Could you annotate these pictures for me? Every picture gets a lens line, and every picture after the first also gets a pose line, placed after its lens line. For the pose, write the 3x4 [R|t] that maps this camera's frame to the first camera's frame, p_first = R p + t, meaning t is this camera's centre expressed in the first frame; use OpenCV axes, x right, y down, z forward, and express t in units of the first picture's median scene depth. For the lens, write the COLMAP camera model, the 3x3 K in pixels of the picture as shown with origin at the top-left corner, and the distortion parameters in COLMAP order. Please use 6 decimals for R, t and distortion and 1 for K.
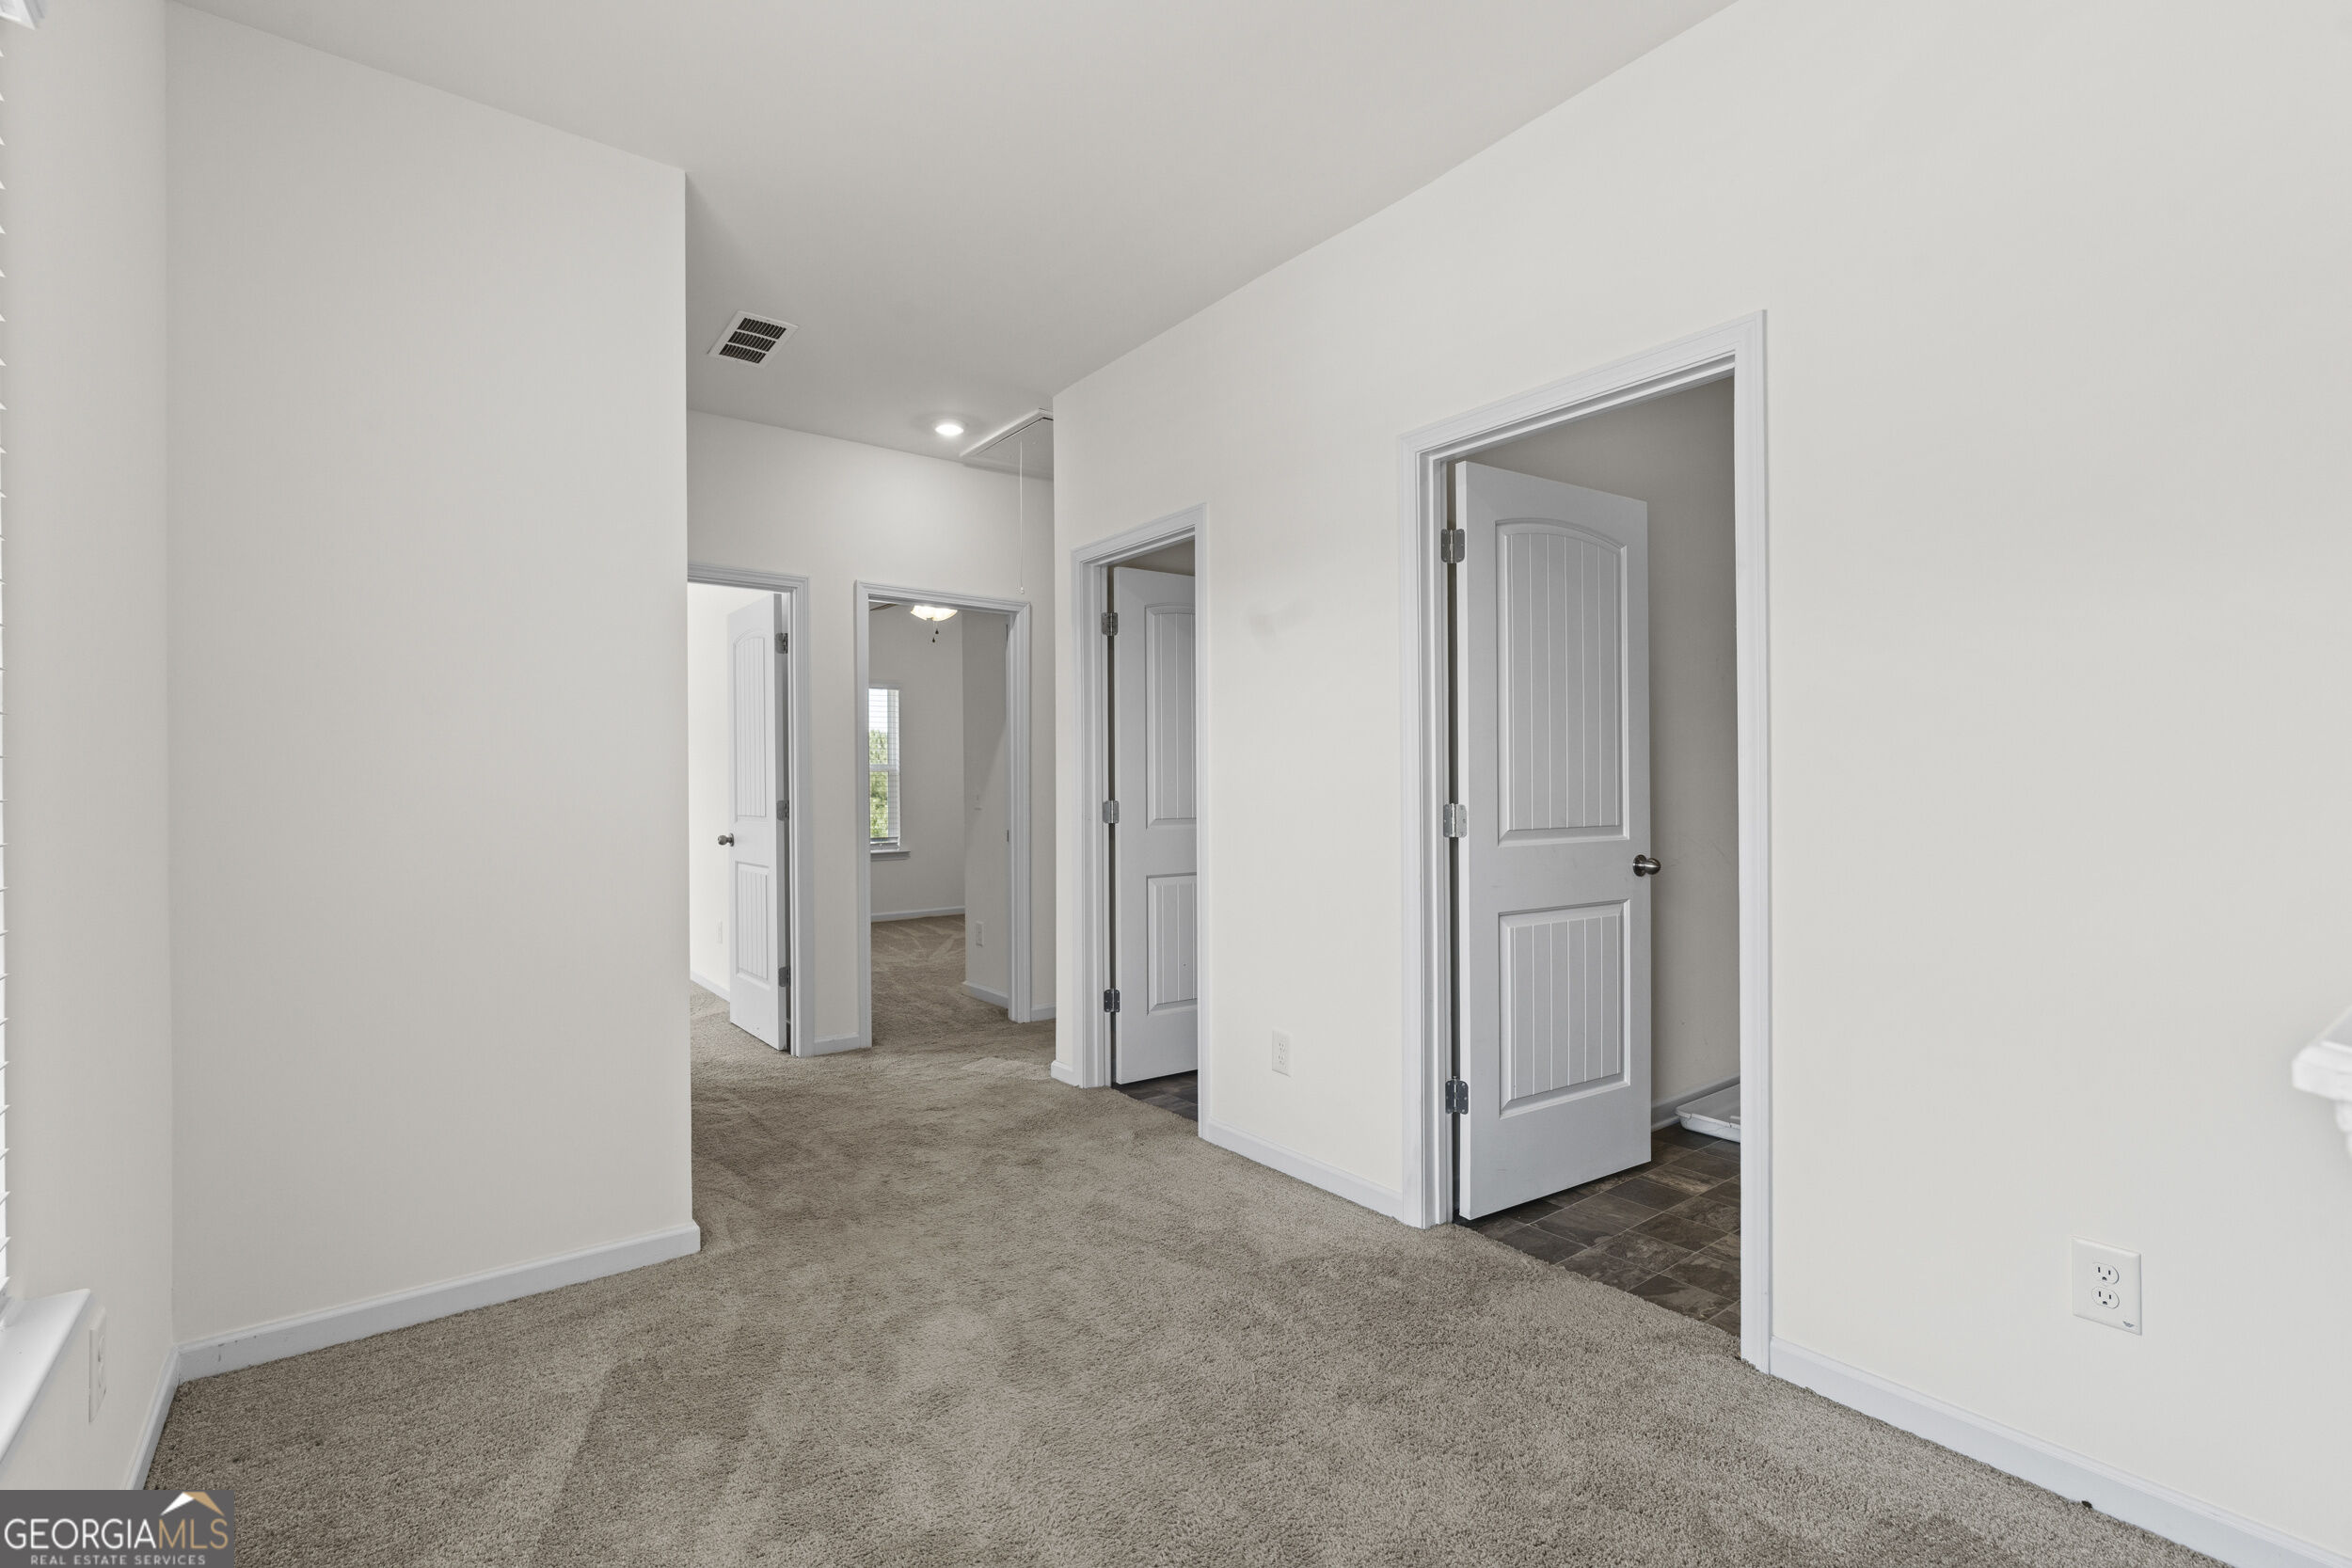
lens RADIAL K [[1067.1, 0, 1182.0], [0, 1067.1, 789.6], [0, 0, 1]] dist [-0.001711, 0.001162]
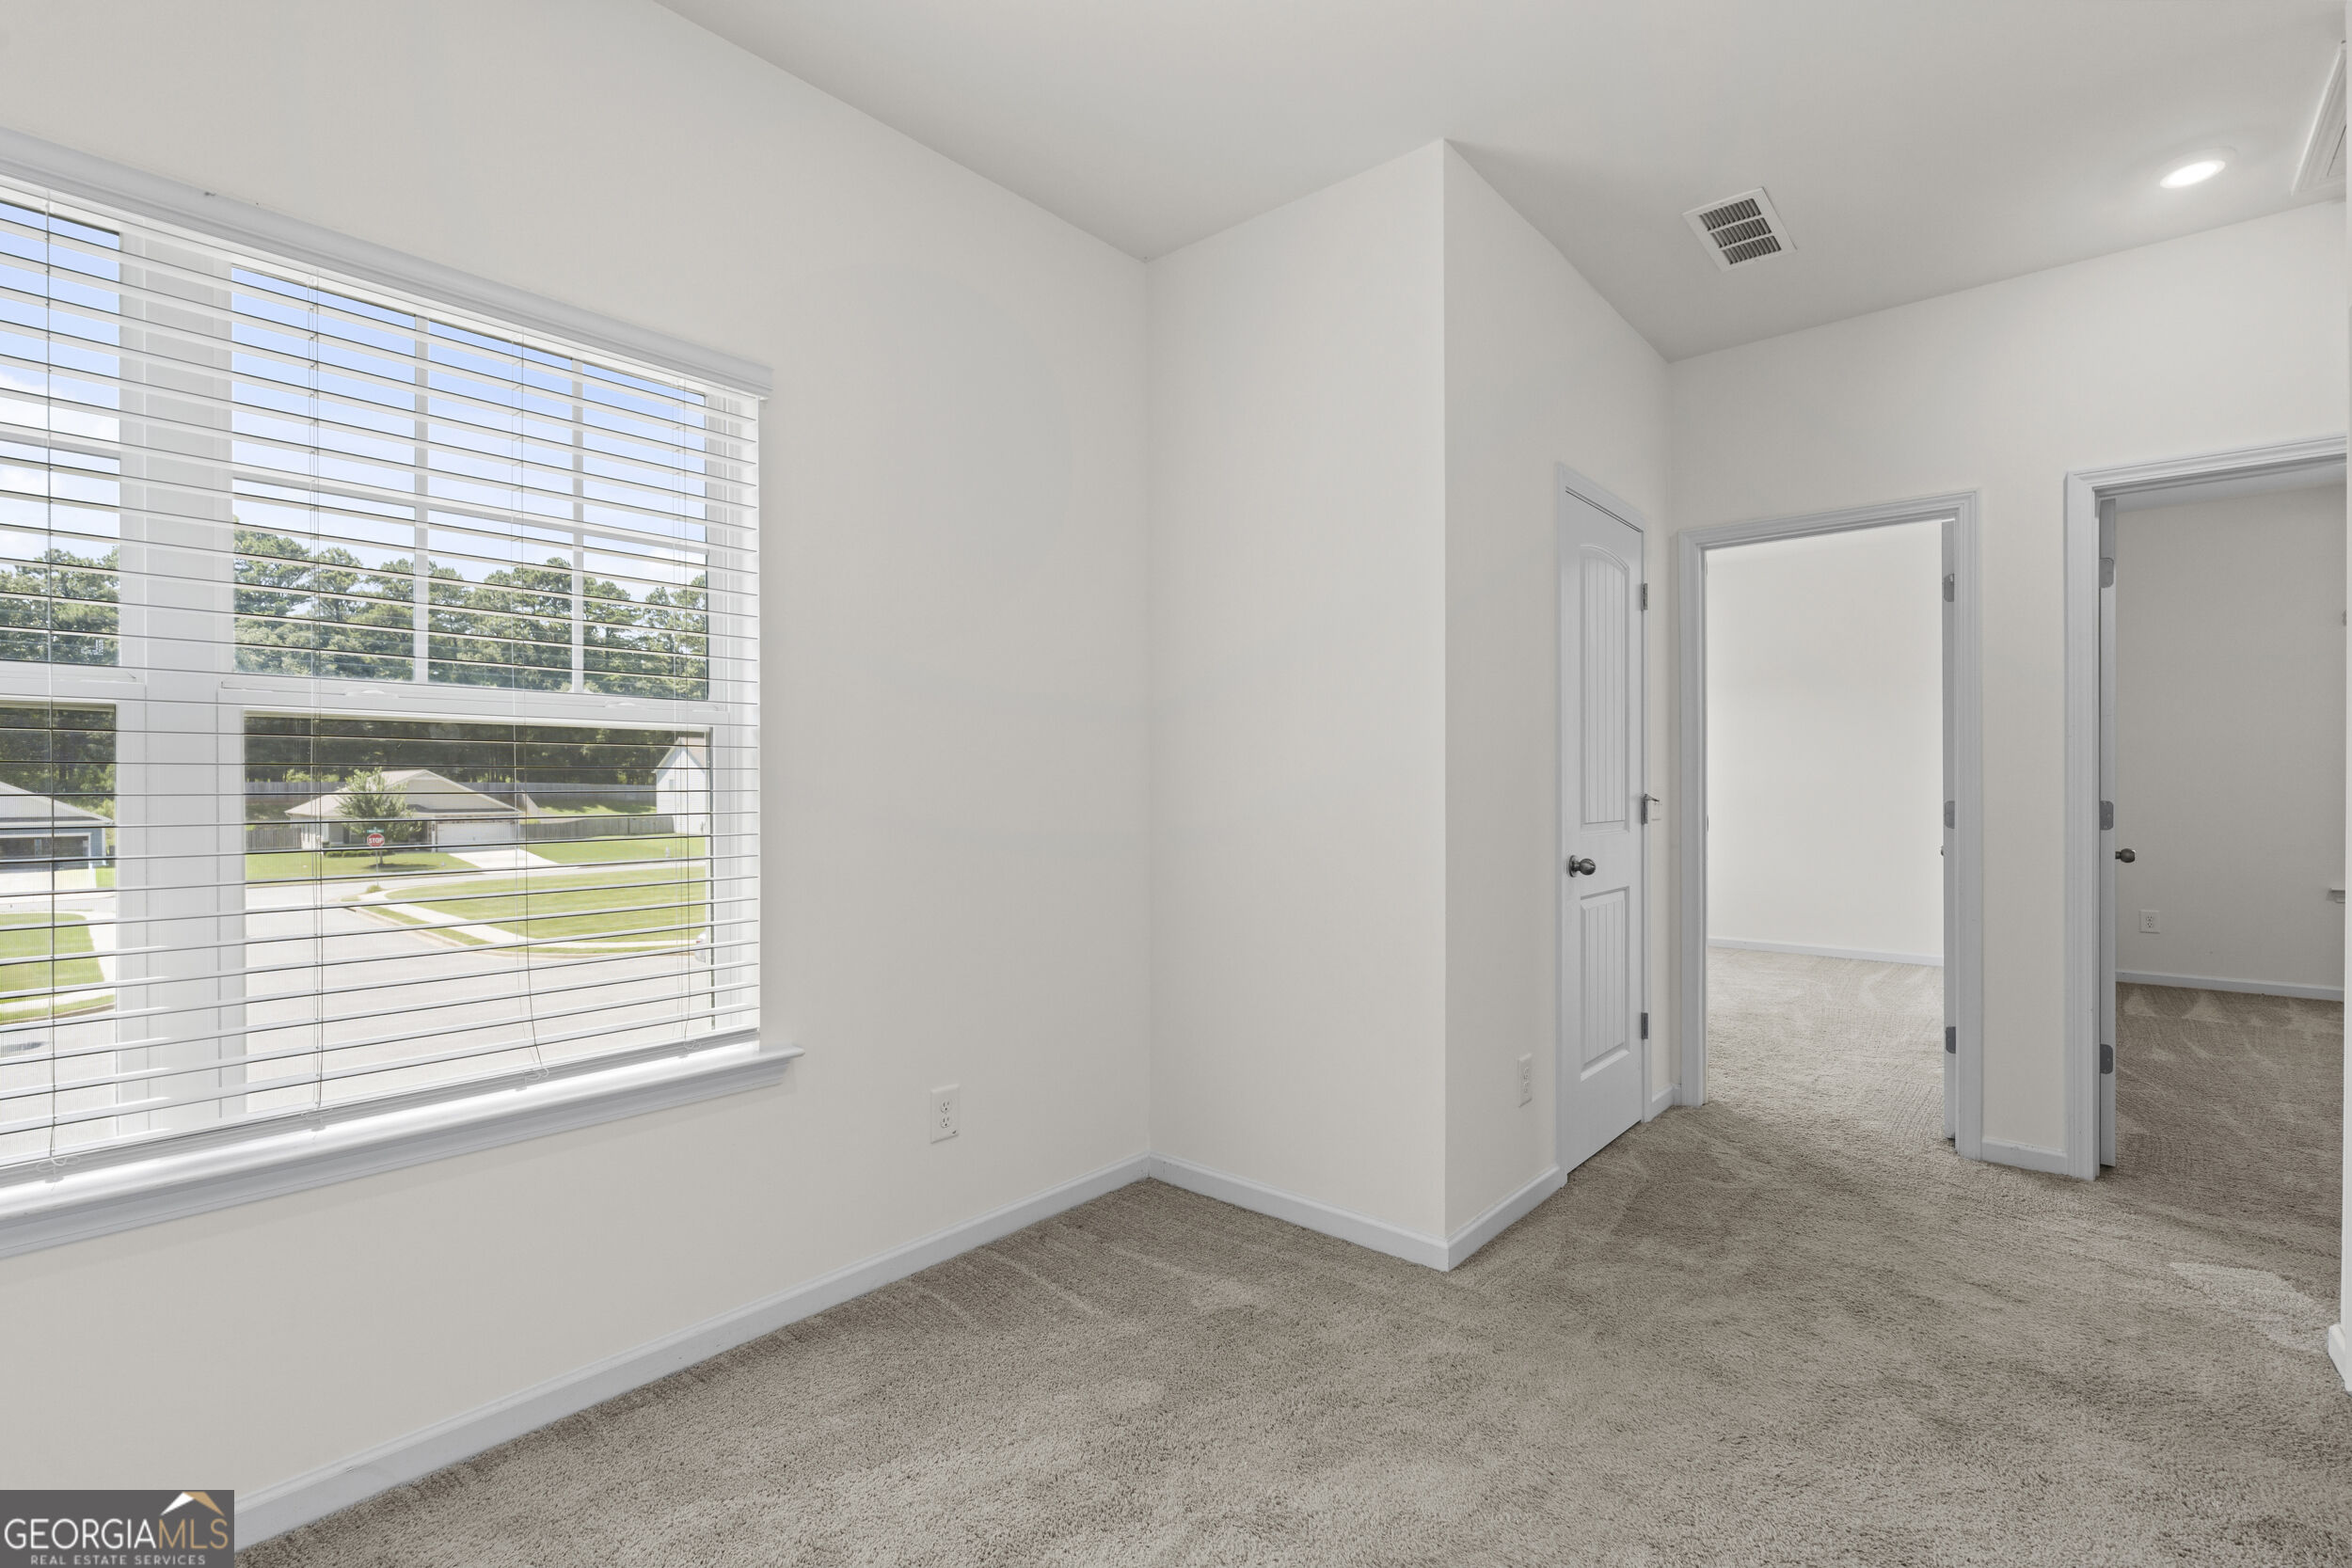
lens RADIAL K [[1067.1, 0, 1182.0], [0, 1067.1, 789.6], [0, 0, 1]] dist [-0.001711, 0.001162]
pose [[0.192452, 0.006704, -0.981283, 0.327896], [-0.002852, 0.999976, 0.006272, -0.001184], [0.981302, 0.001592, 0.192467, 0.445564]]
